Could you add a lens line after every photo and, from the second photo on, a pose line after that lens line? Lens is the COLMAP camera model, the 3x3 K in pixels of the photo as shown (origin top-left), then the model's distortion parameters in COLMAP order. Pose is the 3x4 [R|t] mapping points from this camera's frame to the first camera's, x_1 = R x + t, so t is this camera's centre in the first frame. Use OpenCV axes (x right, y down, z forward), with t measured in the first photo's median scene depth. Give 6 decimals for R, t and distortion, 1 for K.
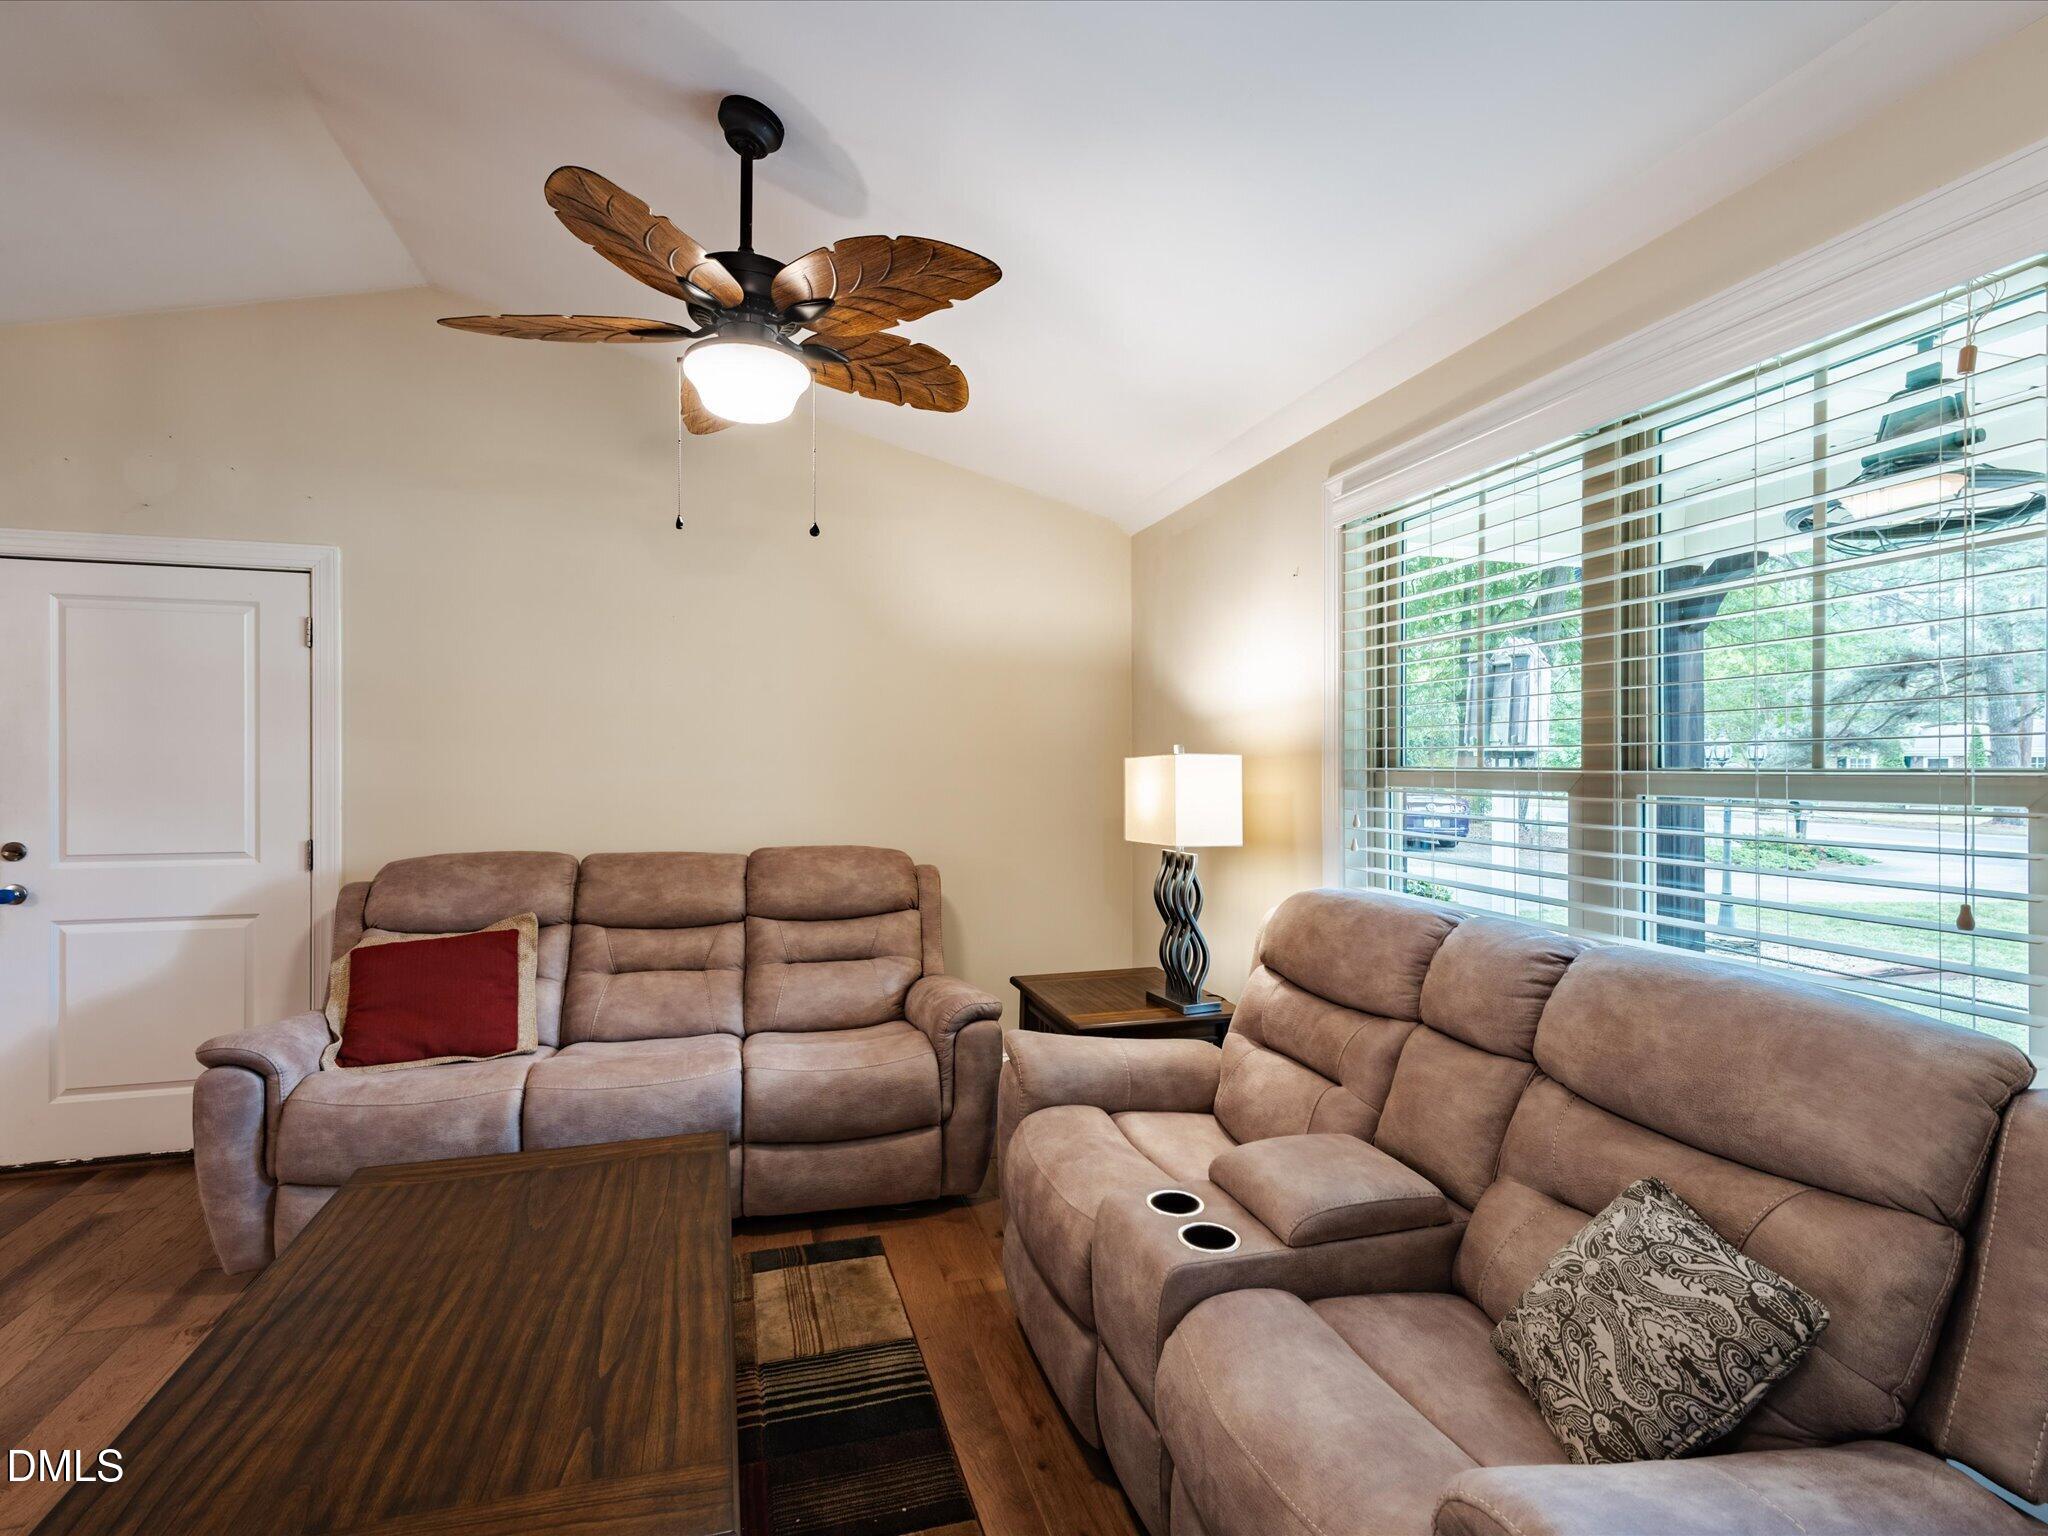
lens RADIAL K [[981.9, 0, 995.9], [0, 981.9, 767.6], [0, 0, 1]] dist [0.001182, 0.000130]
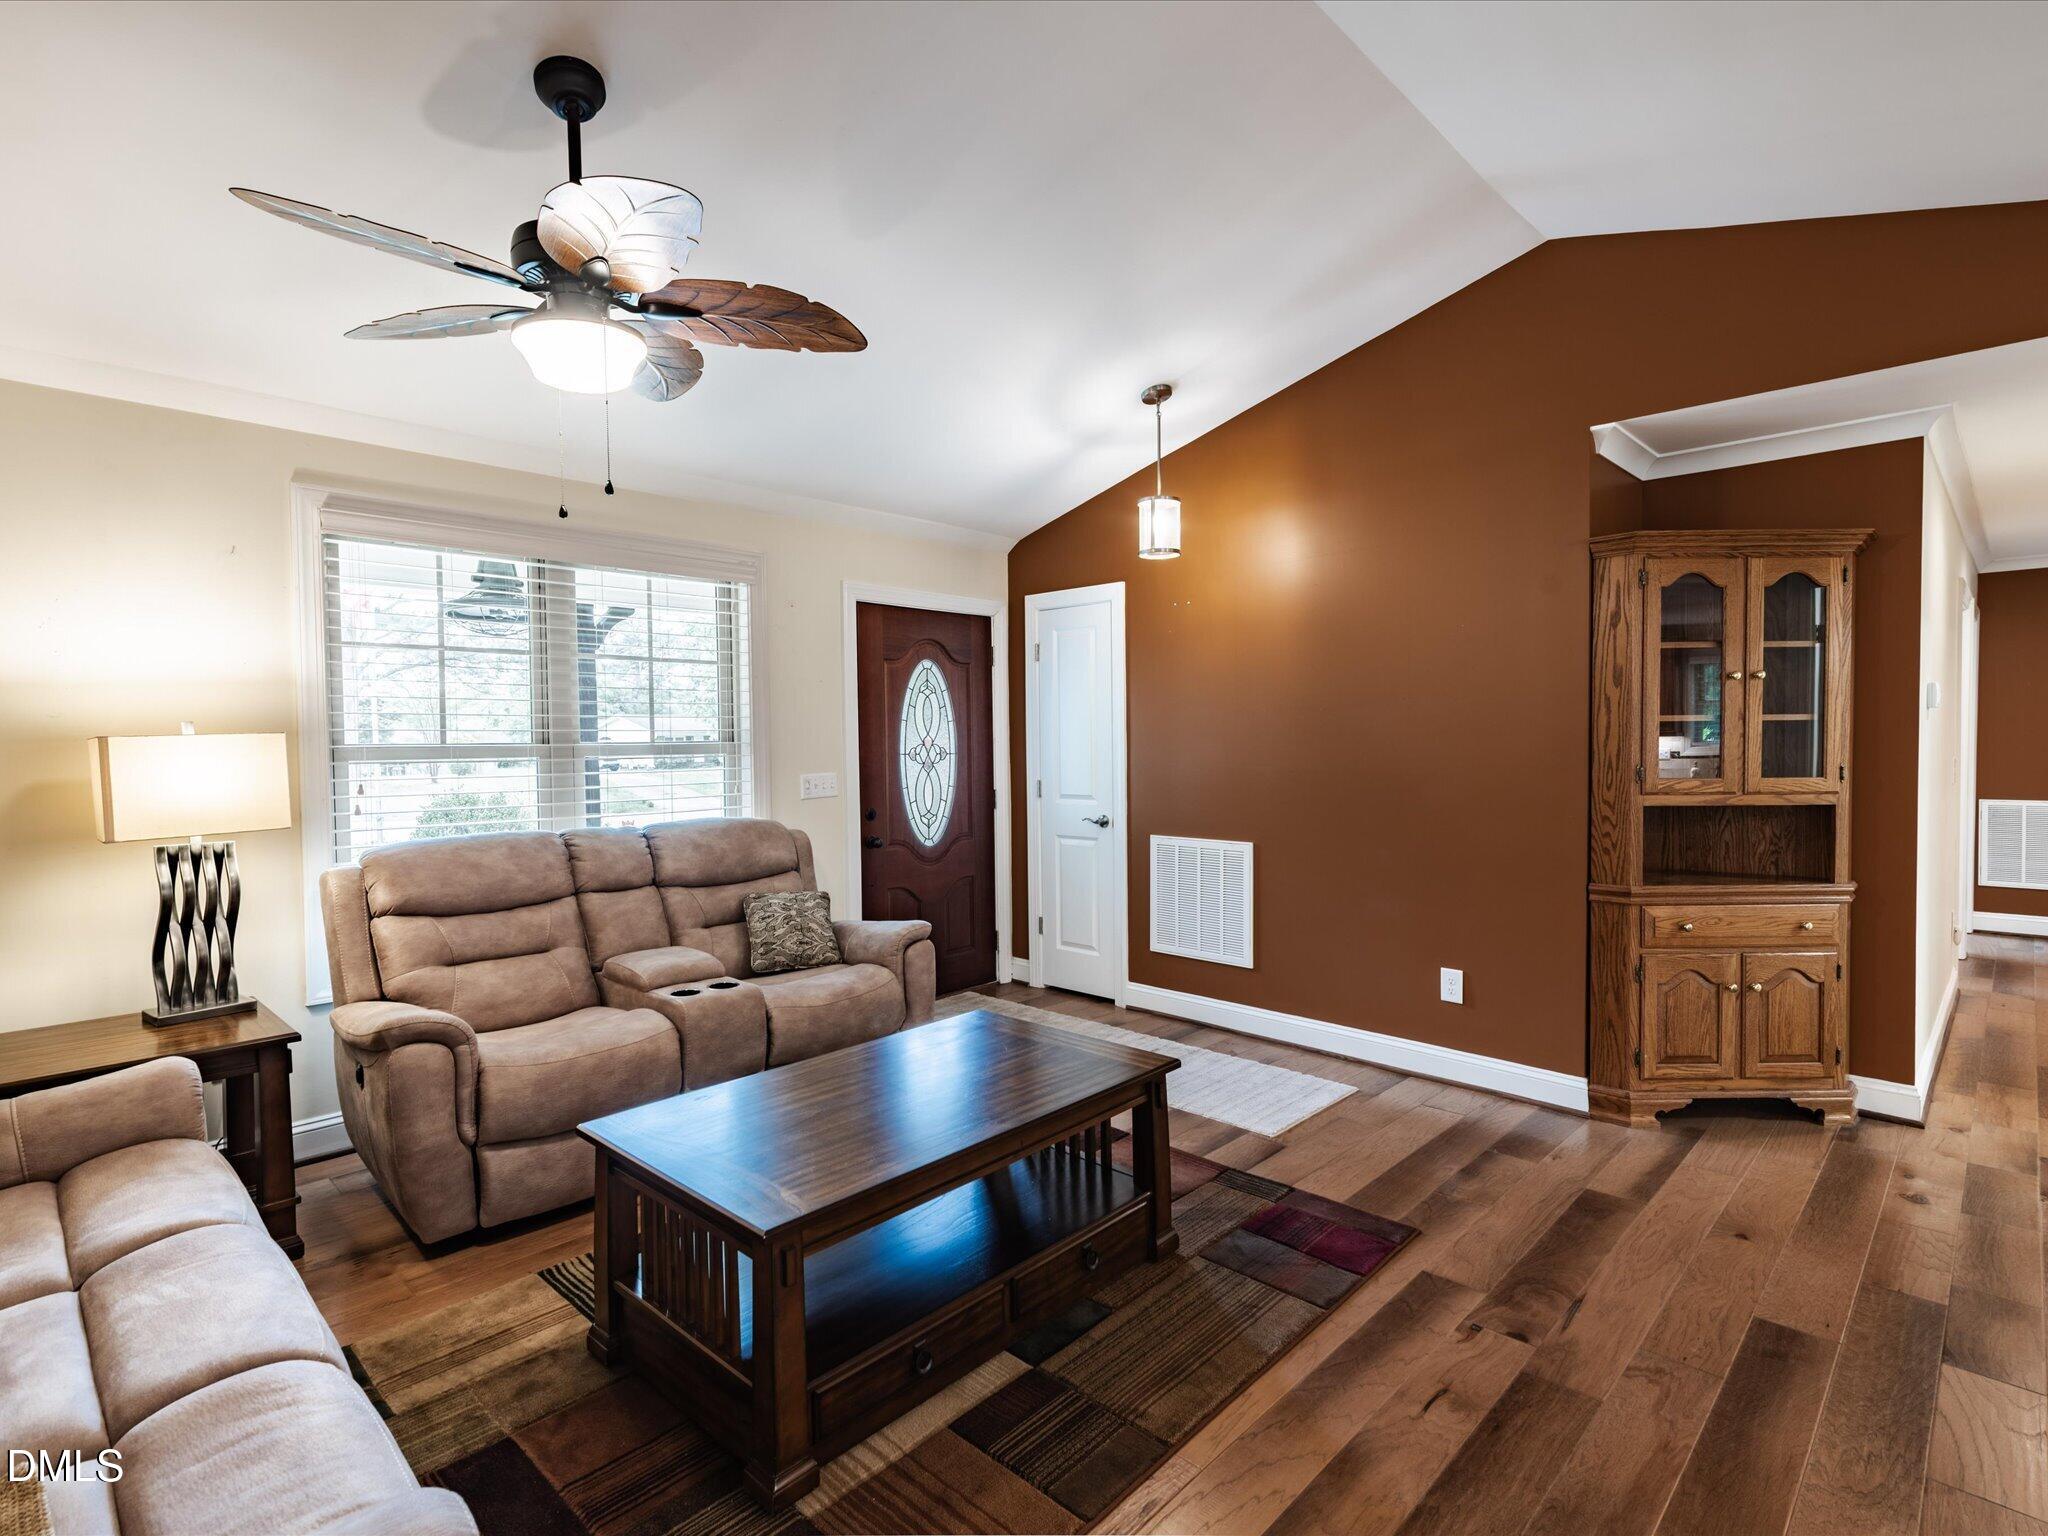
lens RADIAL K [[1020.2, 0, 1020.7], [0, 1020.2, 761.6], [0, 0, 1]] dist [0.024075, -0.012193]
pose [[-0.510625, -0.016159, 0.859652, -1.123303], [0.010841, 0.999623, 0.025229, -0.002669], [-0.859735, 0.022203, -0.510257, 0.945170]]
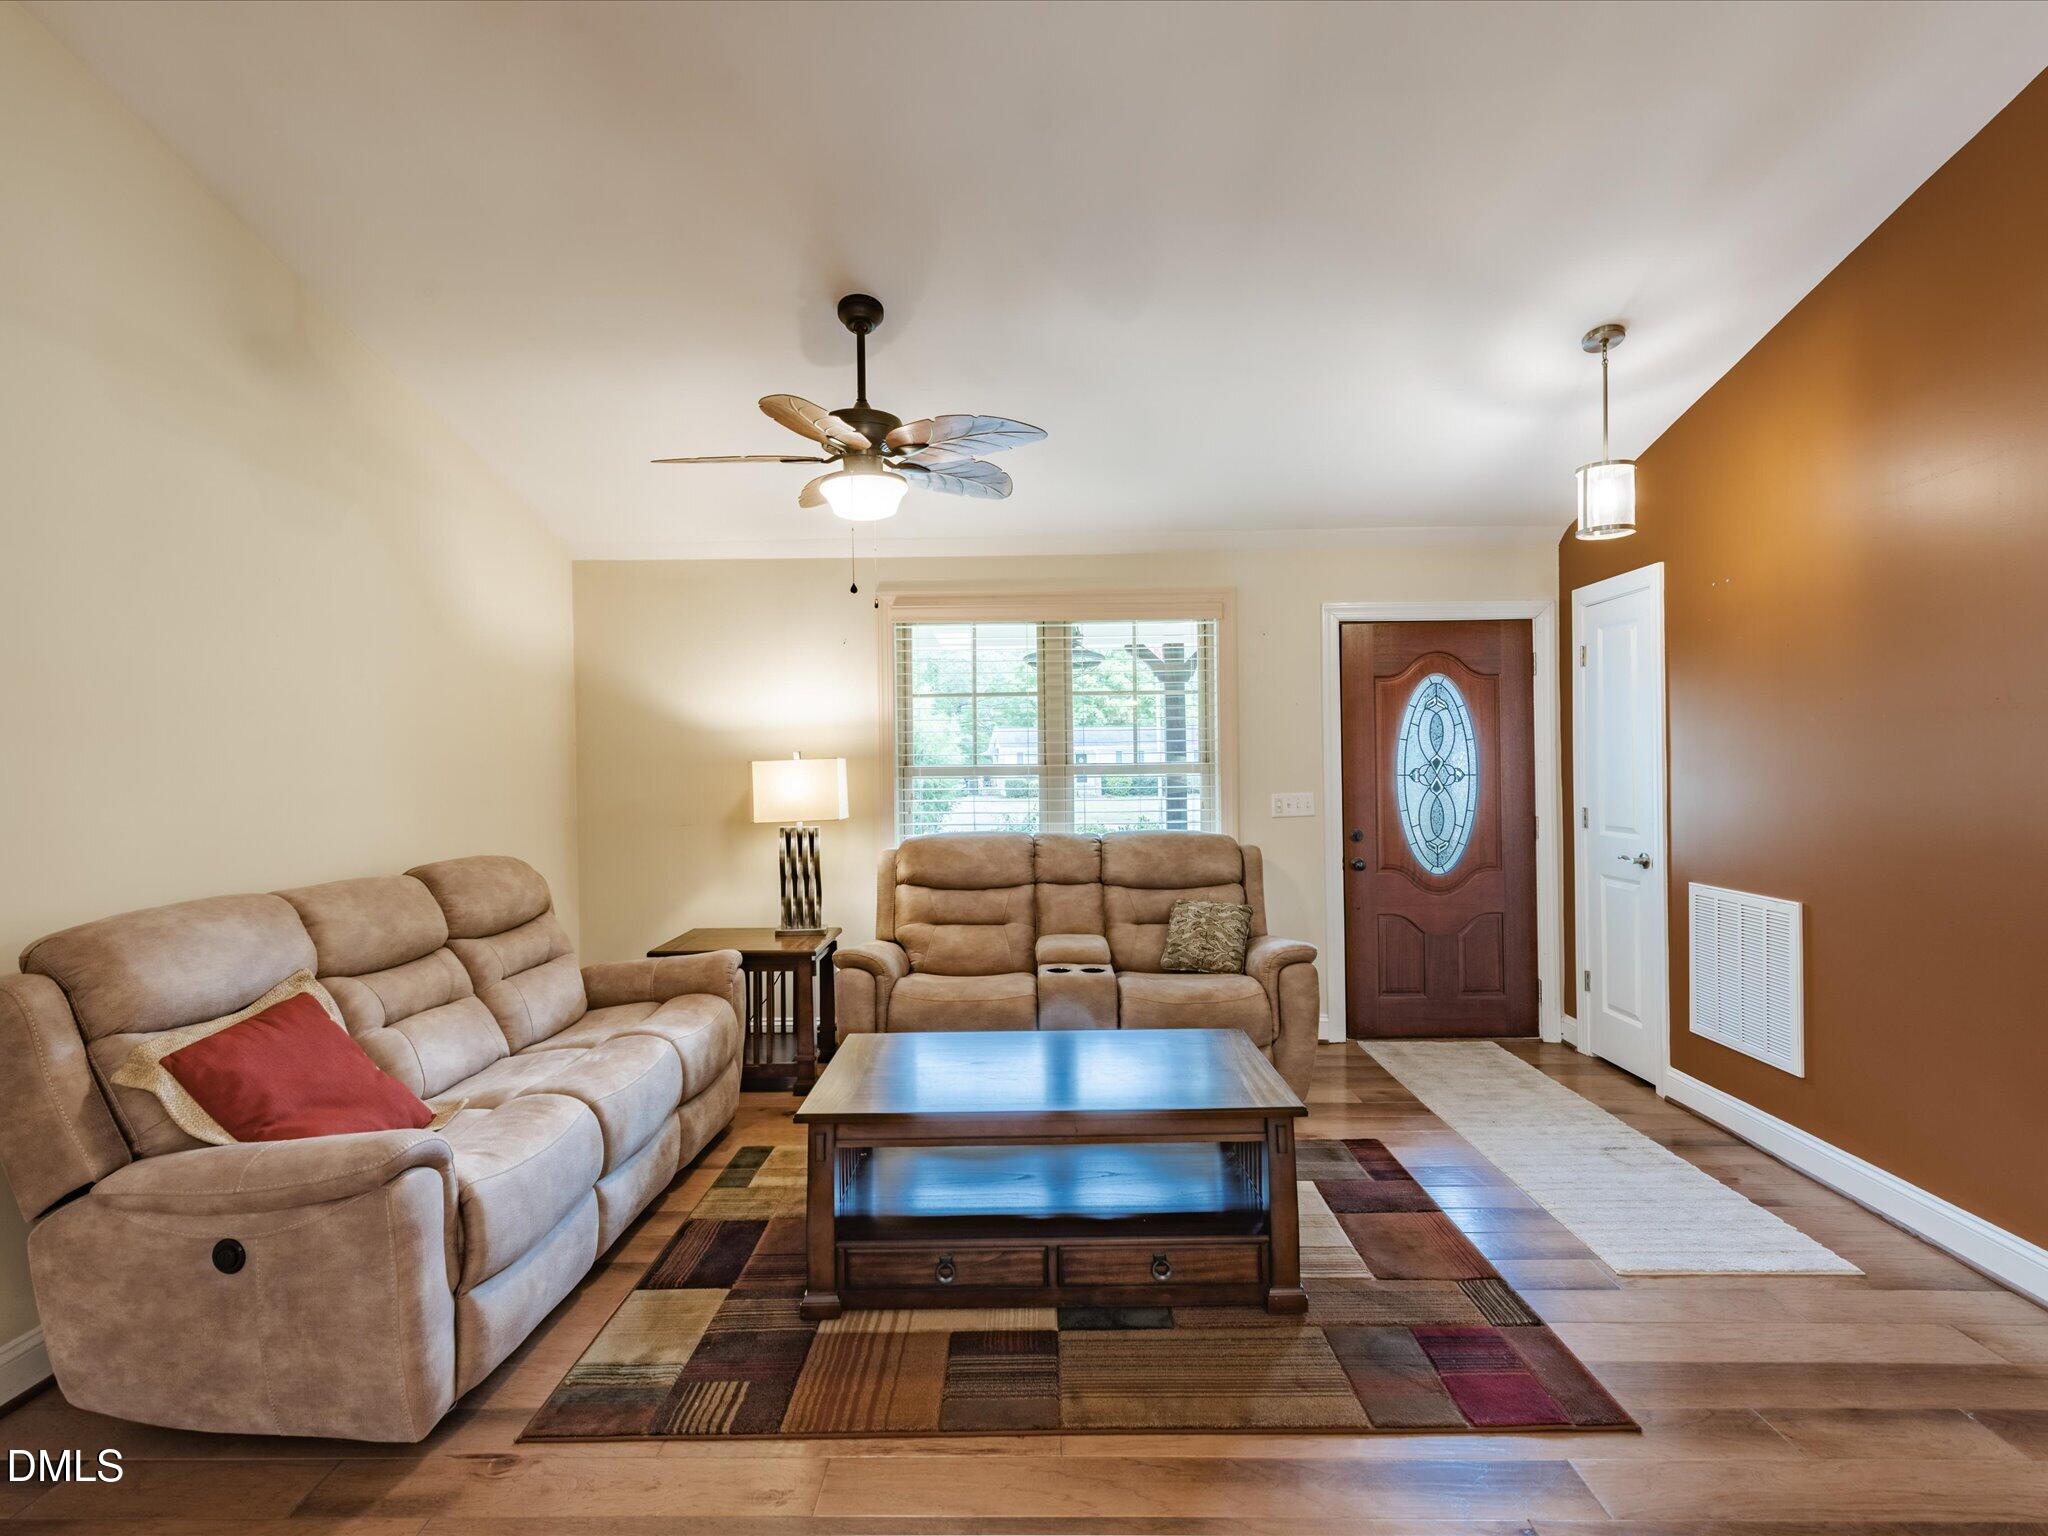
lens RADIAL K [[1020.2, 0, 1020.7], [0, 1020.2, 761.6], [0, 0, 1]] dist [0.024075, -0.012193]
pose [[0.280456, -0.004211, 0.959858, -1.312213], [0.014590, 0.999894, 0.000124, -0.004895], [-0.959756, 0.013970, 0.280488, 0.306887]]
